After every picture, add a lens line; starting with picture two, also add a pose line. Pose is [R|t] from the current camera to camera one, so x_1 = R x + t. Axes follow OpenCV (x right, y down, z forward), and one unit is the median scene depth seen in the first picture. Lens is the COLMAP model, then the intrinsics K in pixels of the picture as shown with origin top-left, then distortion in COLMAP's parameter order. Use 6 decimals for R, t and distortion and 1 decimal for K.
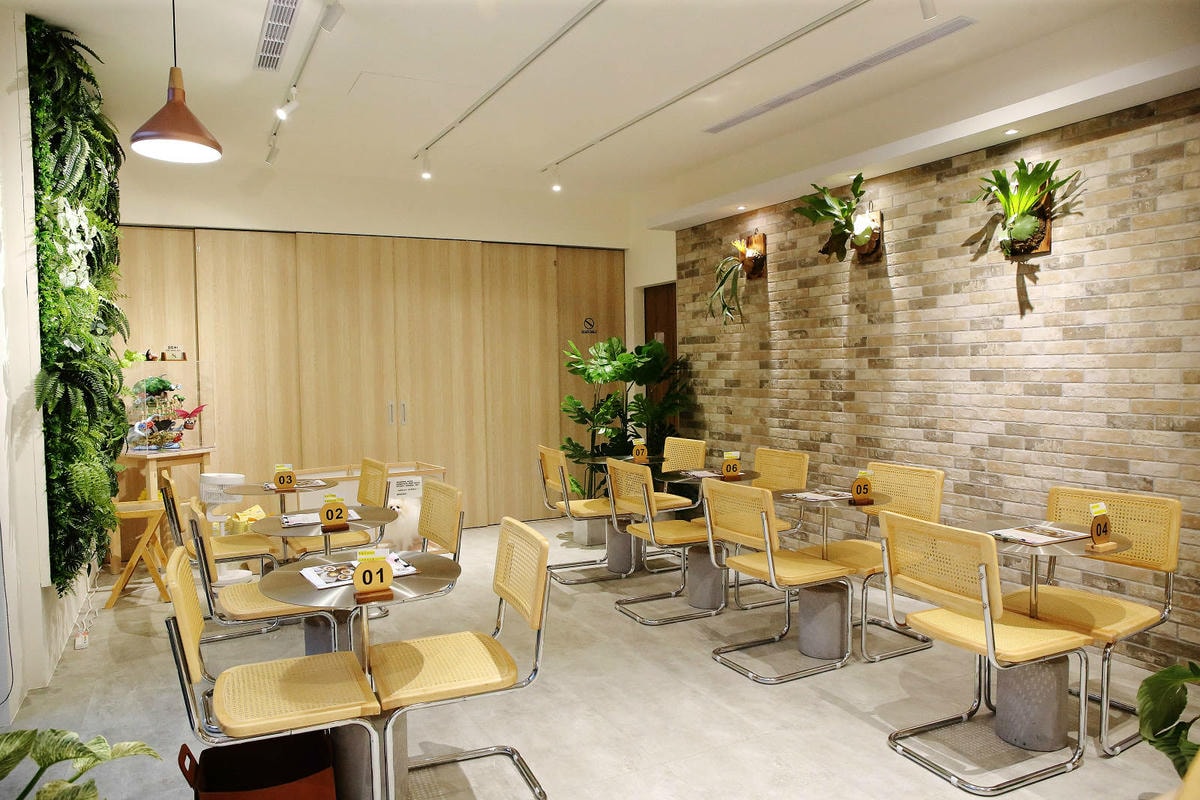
lens RADIAL K [[807.2, 0, 608.4], [0, 807.2, 407.0], [0, 0, 1]] dist [-0.099523, 0.070571]
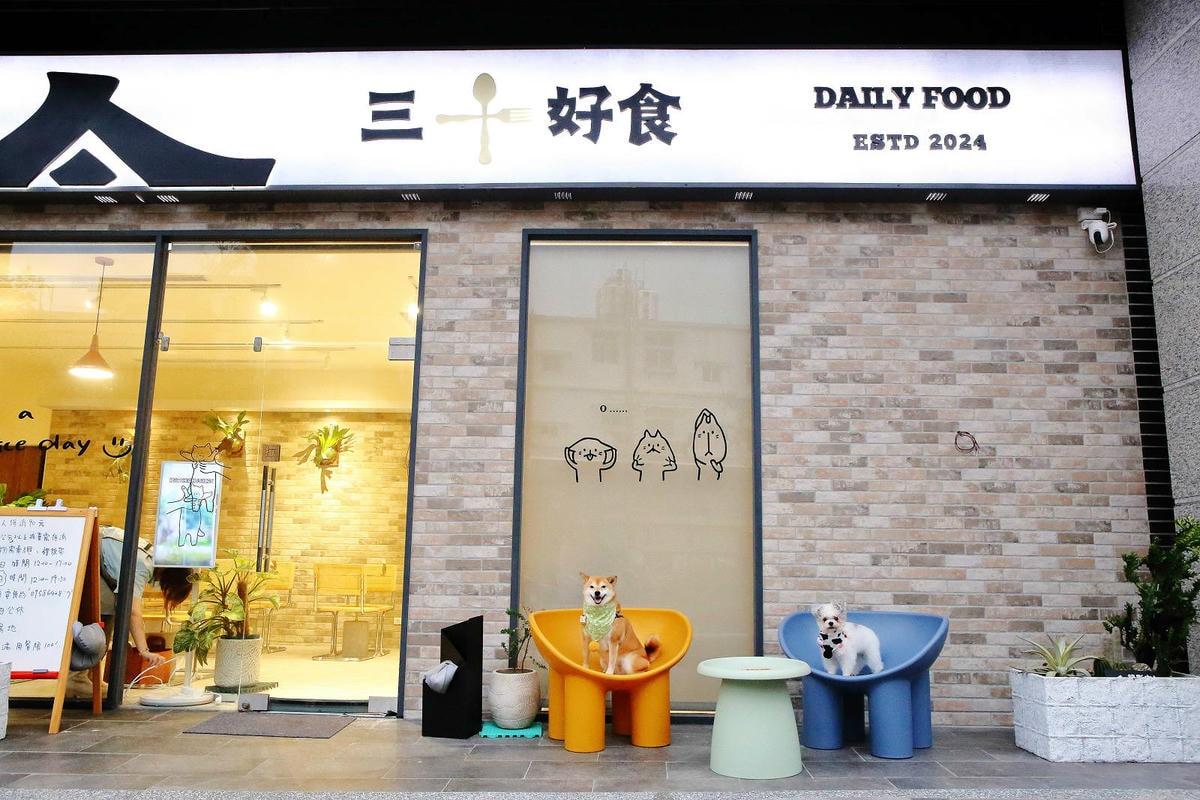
lens RADIAL K [[991.9, 0, 600.3], [0, 991.9, 402.8], [0, 0, 1]] dist [-0.046818, 0.057366]
pose [[0.521058, 0.183673, 0.833524, -1.139073], [0.016790, 0.974176, -0.225163, 0.218510], [-0.853356, 0.131318, 0.504519, -0.861805]]
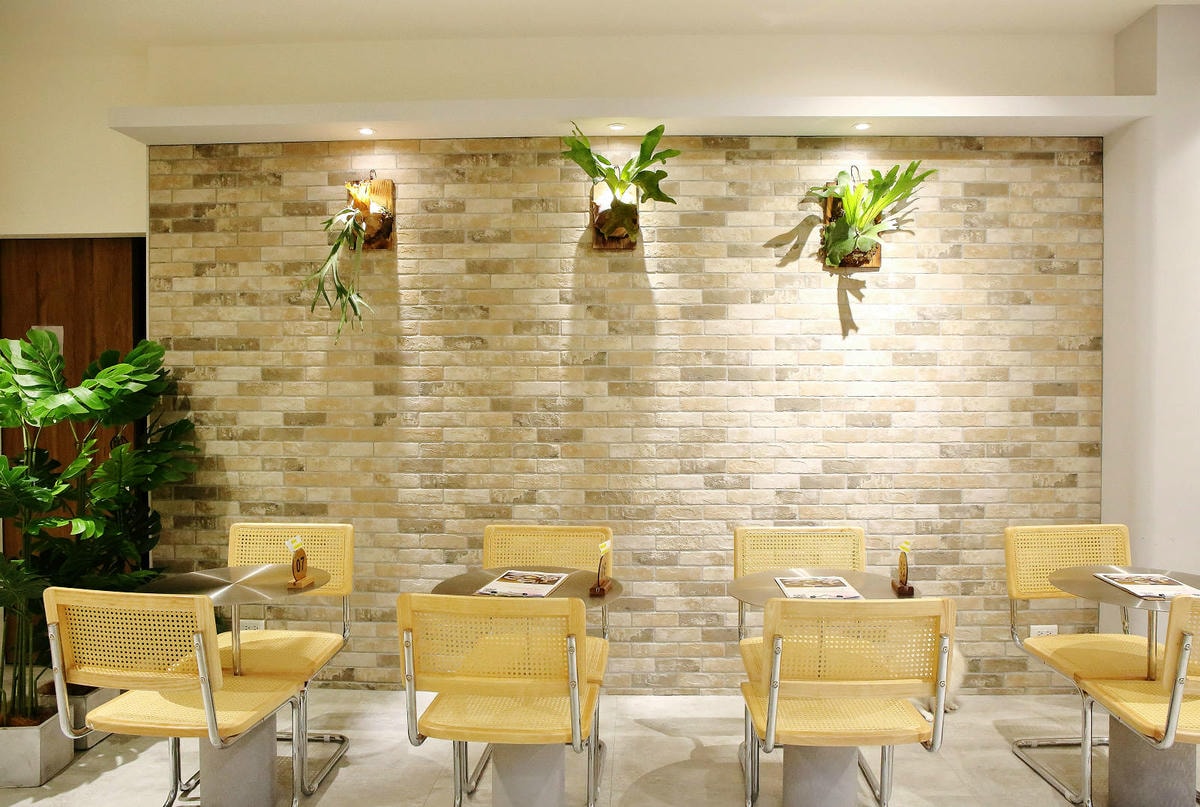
lens RADIAL K [[807.2, 0, 596.7], [0, 807.2, 400.9], [0, 0, 1]] dist [-0.099523, 0.070571]
pose [[0.502408, -0.001616, 0.864629, -0.318101], [0.035927, 0.999174, -0.019009, -0.030665], [-0.863884, 0.040613, 0.502051, 0.660607]]
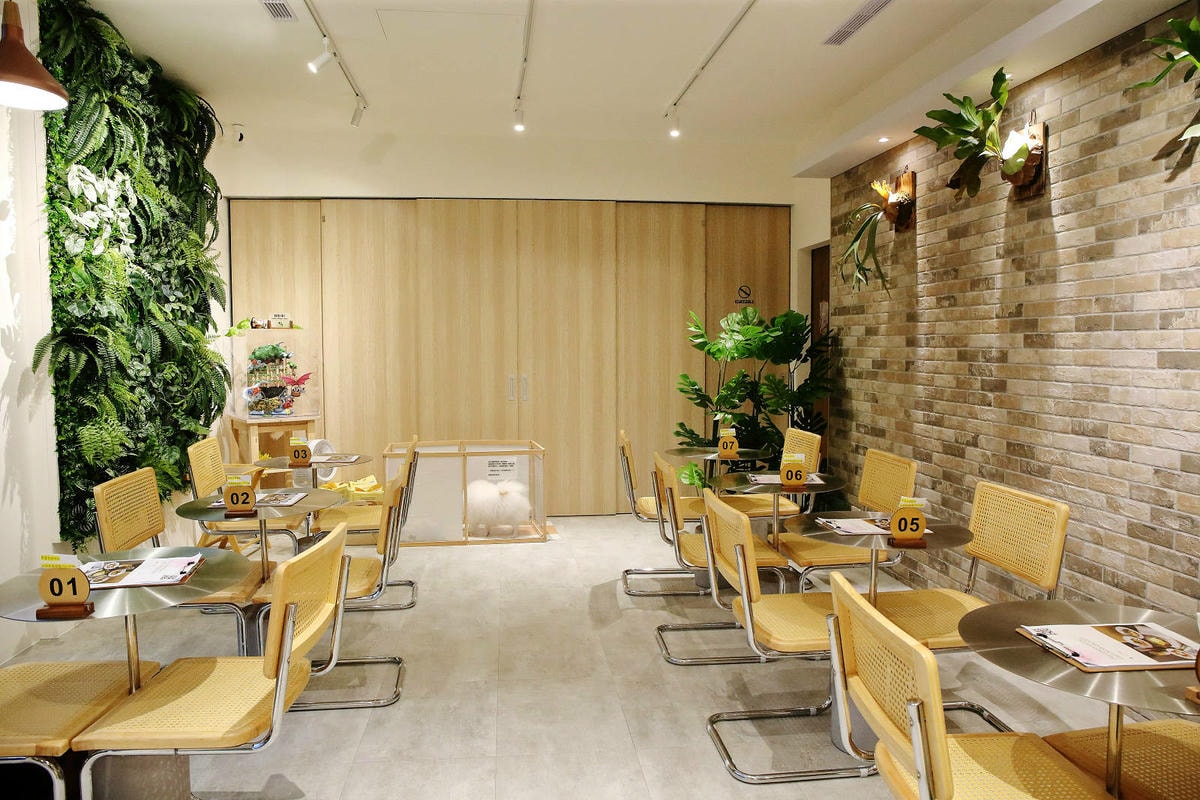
lens RADIAL K [[807.2, 0, 601.0], [0, 807.2, 399.8], [0, 0, 1]] dist [-0.099523, 0.070571]
pose [[0.932646, 0.039310, -0.358646, 0.233258], [-0.032033, 0.999143, 0.026213, -0.008136], [0.359369, -0.012959, 0.933106, 0.211694]]
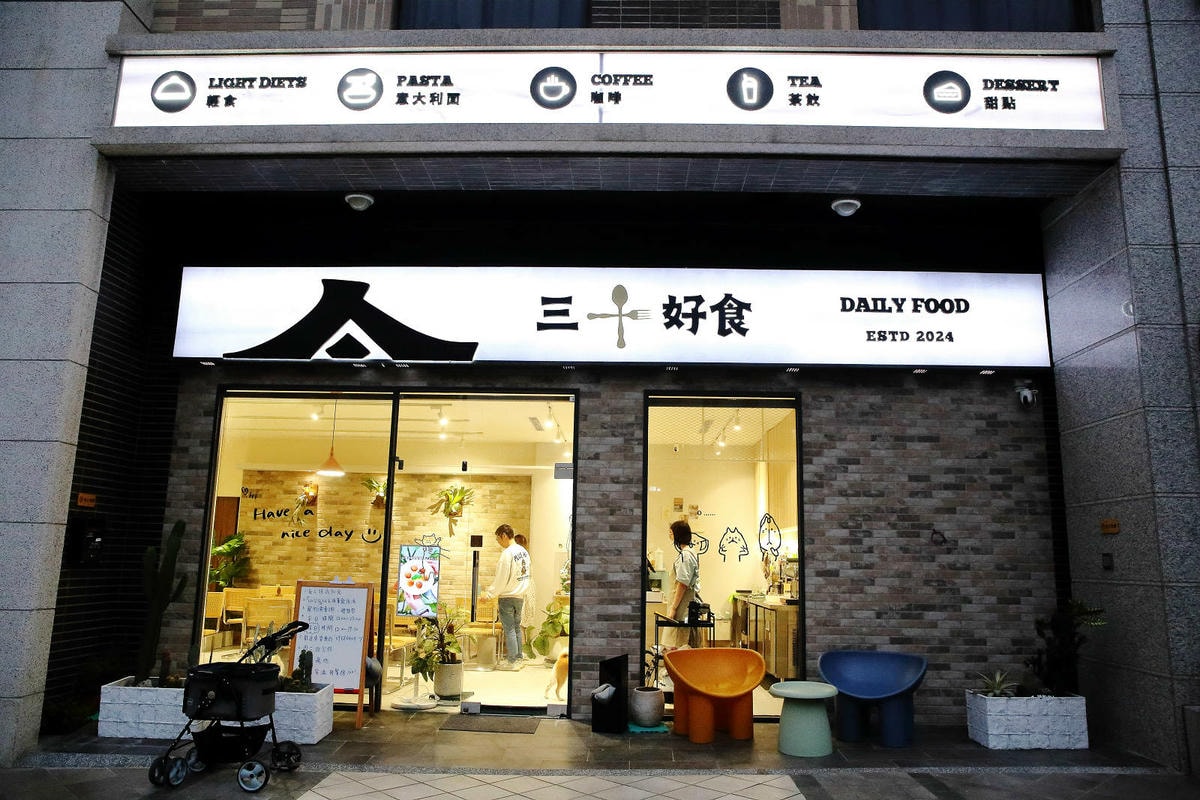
lens RADIAL K [[901.1, 0, 598.4], [0, 901.1, 398.8], [0, 0, 1]] dist [-0.069149, 0.041646]
pose [[0.515525, 0.187917, 0.836015, -1.667681], [0.011508, 0.974050, -0.226040, 0.115122], [-0.856797, 0.126150, 0.499984, -0.950607]]
